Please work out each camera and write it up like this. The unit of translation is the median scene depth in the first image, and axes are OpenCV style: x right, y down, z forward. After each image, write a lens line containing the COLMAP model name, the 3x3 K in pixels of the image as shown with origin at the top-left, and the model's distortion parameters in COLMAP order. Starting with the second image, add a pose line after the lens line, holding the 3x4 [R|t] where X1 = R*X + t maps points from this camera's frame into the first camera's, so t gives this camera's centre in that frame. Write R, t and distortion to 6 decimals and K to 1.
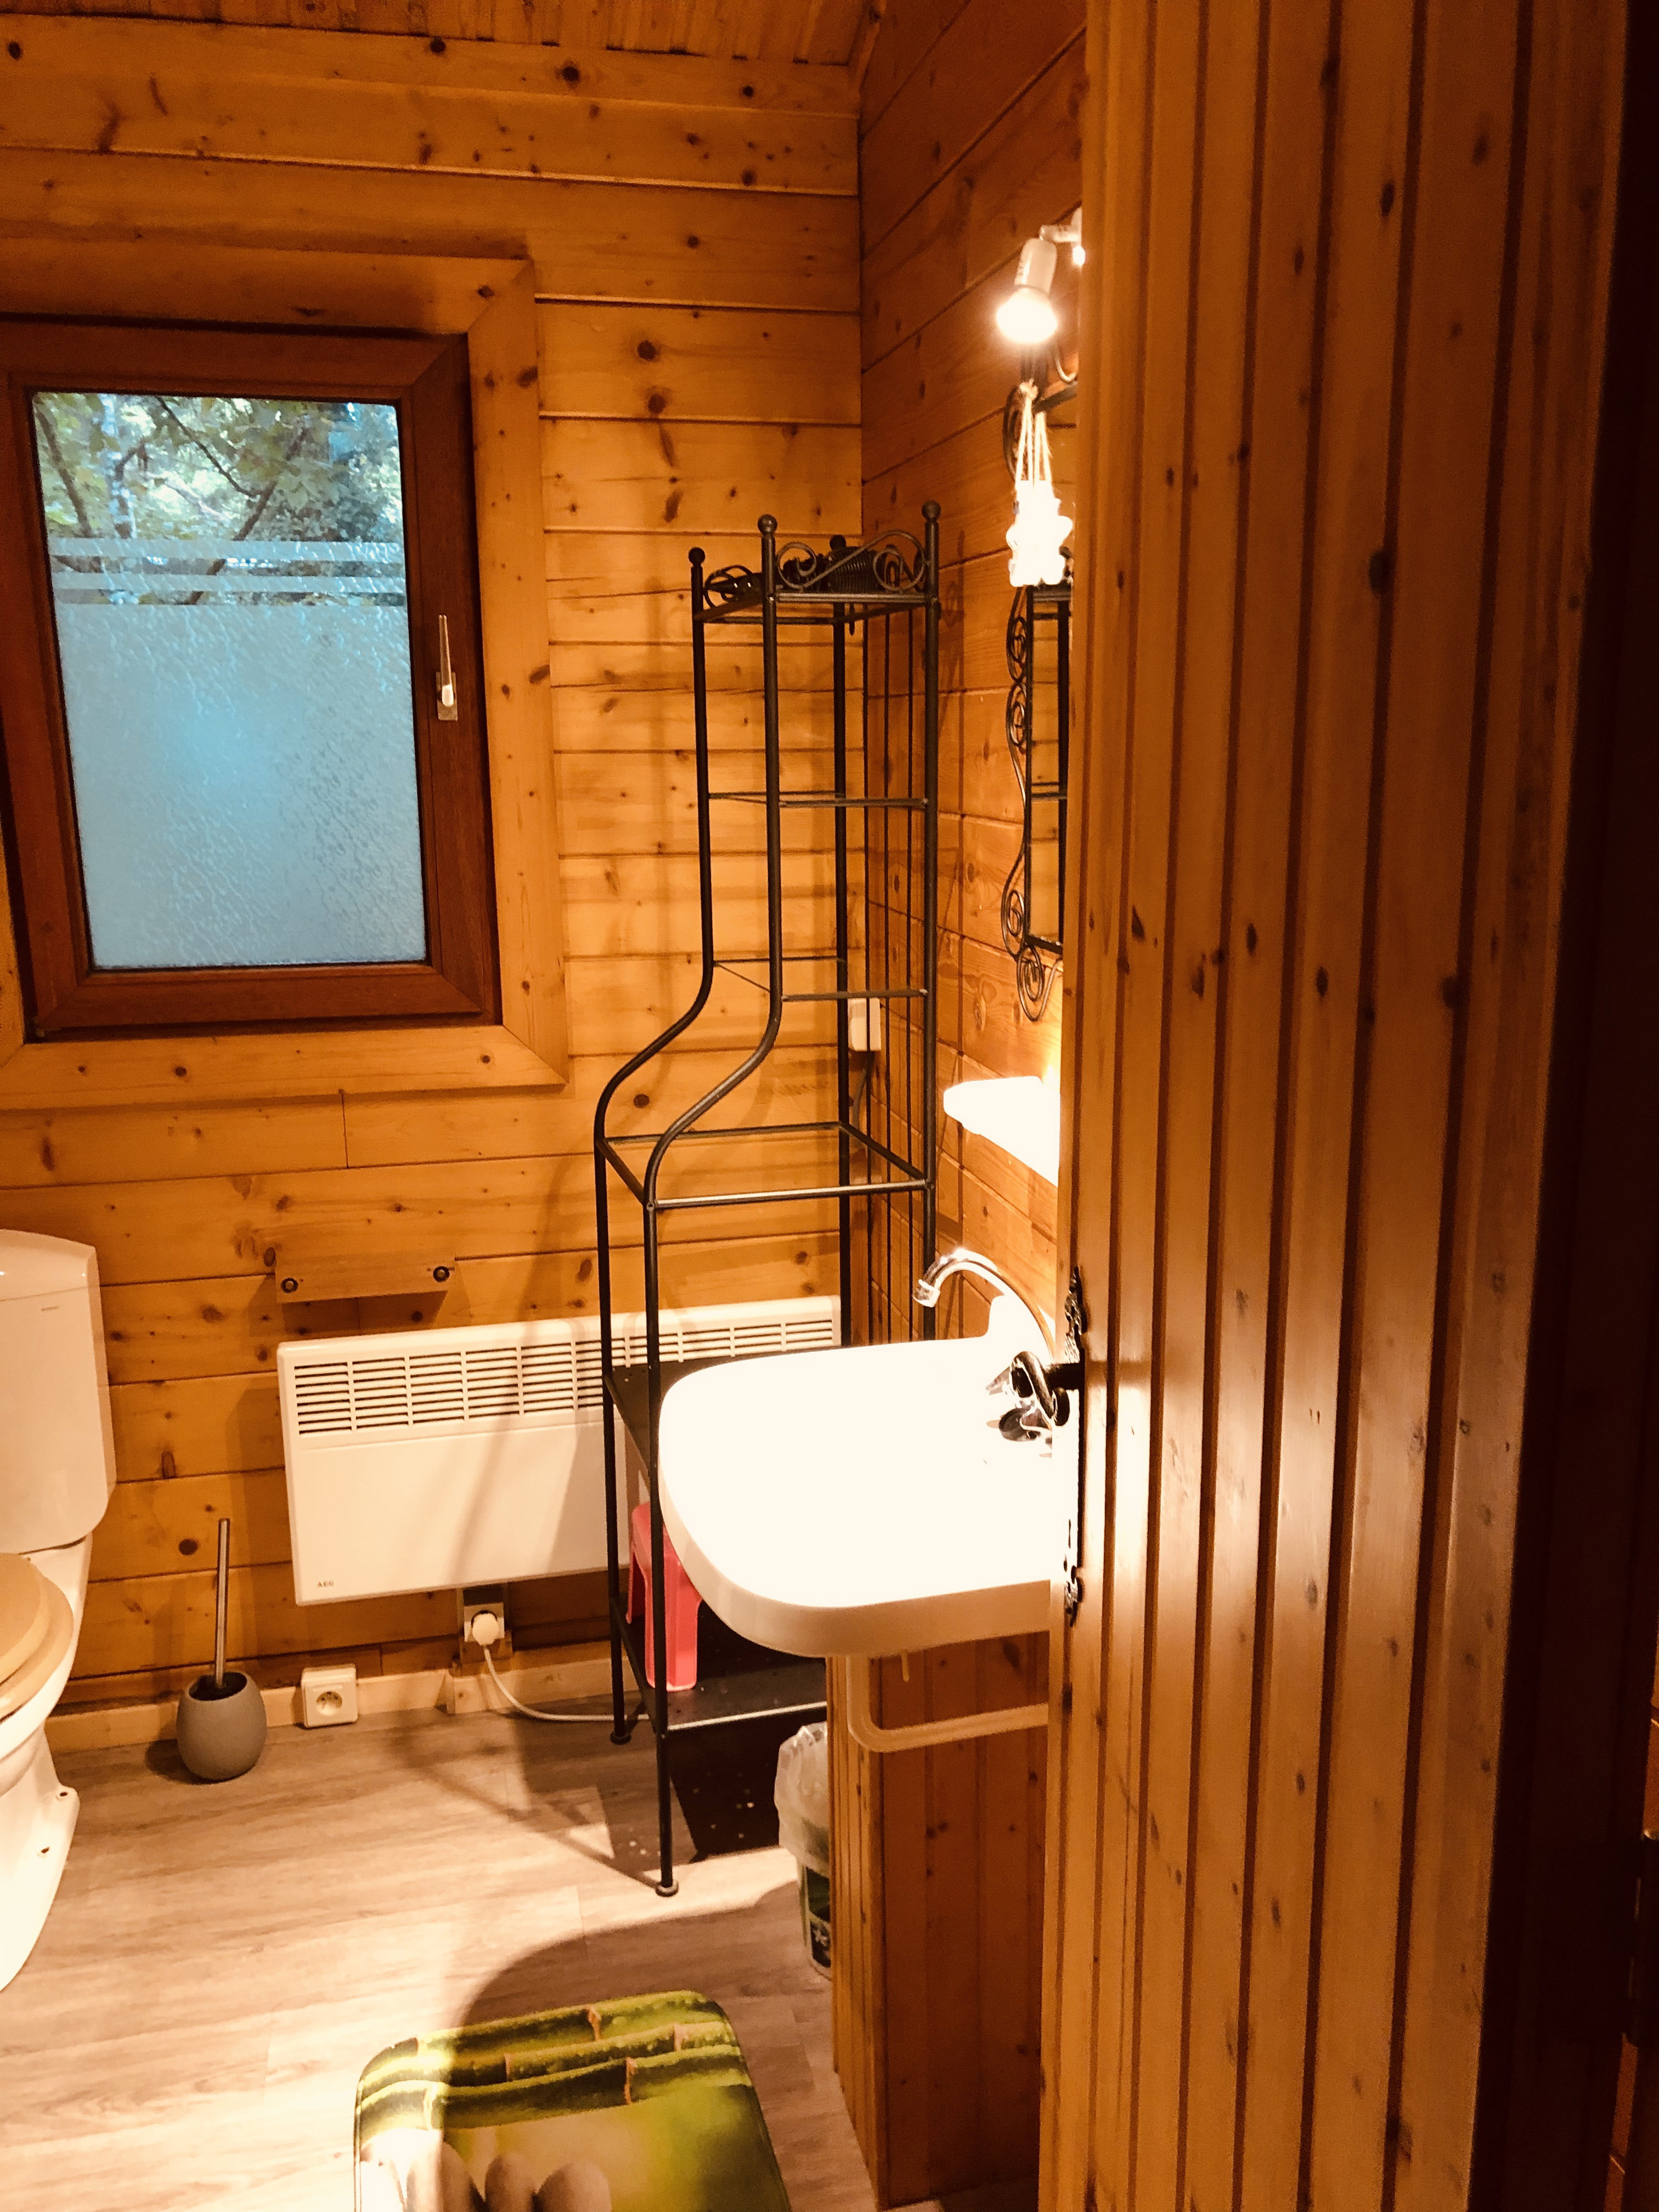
lens RADIAL K [[1811.7, 0, 838.2], [0, 1811.7, 1110.7], [0, 0, 1]] dist [0.046793, -0.052686]
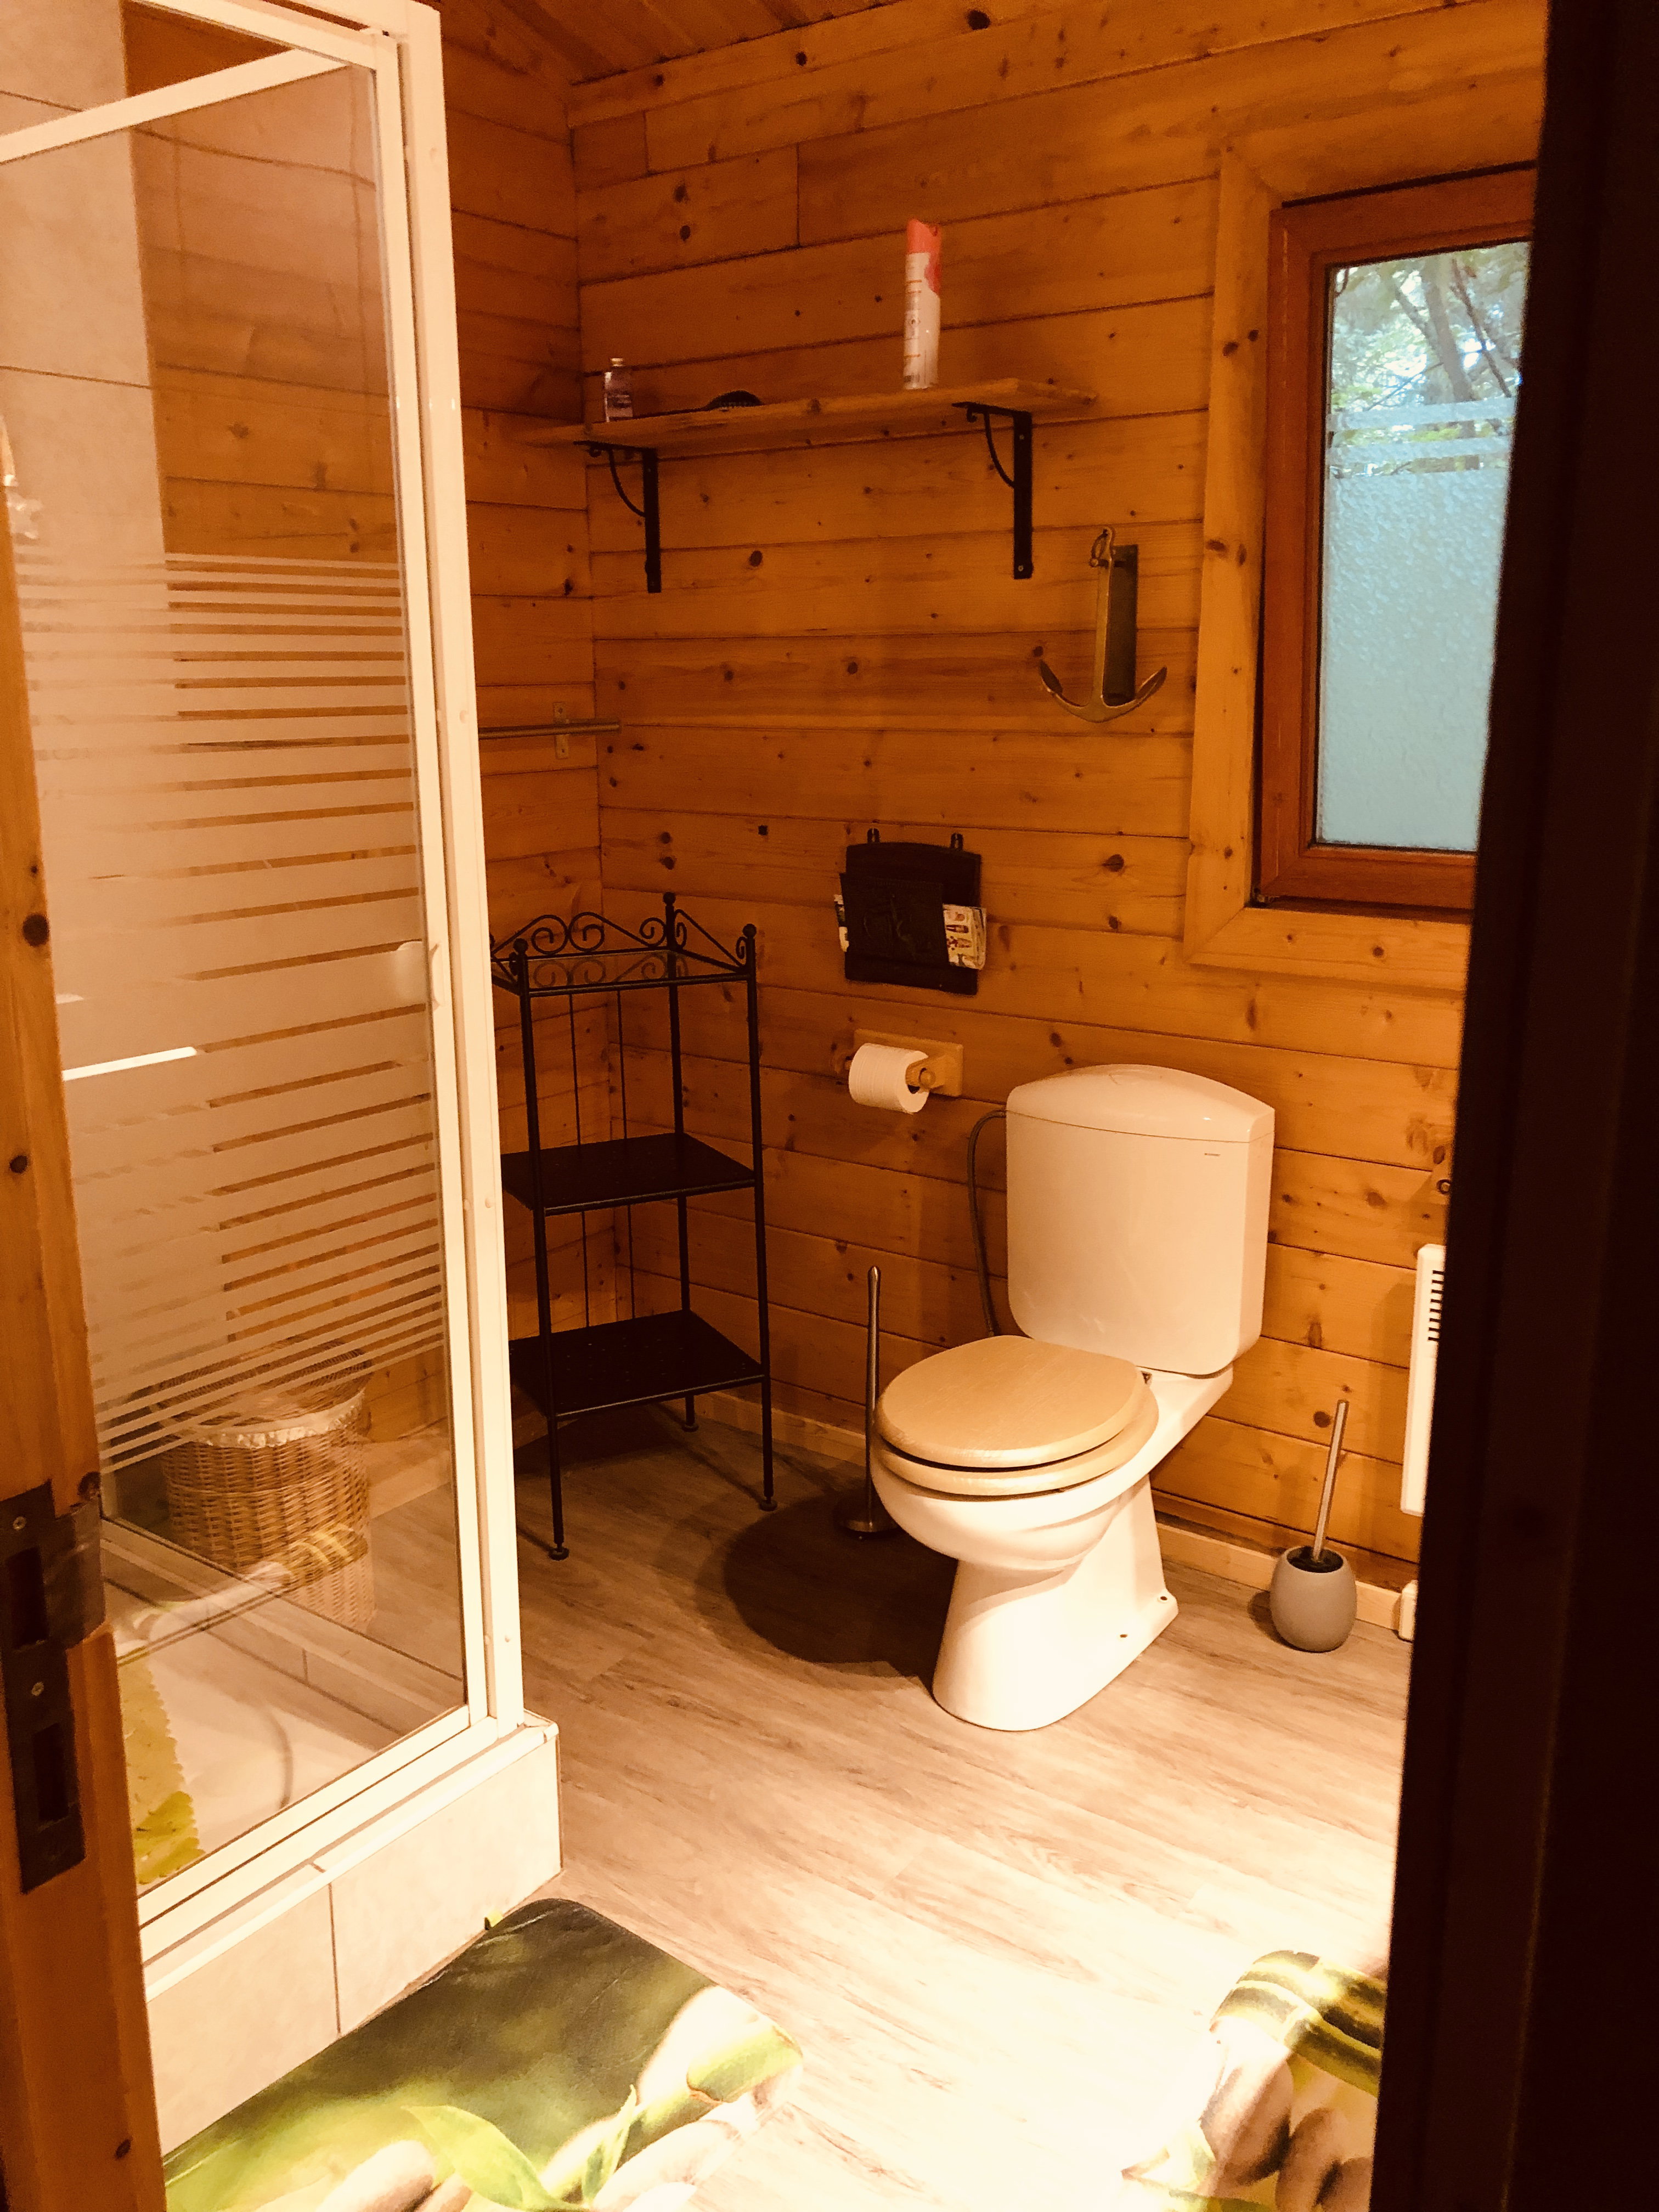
lens RADIAL K [[1811.7, 0, 837.2], [0, 1811.7, 1099.9], [0, 0, 1]] dist [0.046793, -0.052686]
pose [[0.643958, 0.177261, -0.744242, 0.203472], [-0.151912, 0.983044, 0.102696, 0.001035], [0.749827, 0.046927, 0.659967, 0.126119]]
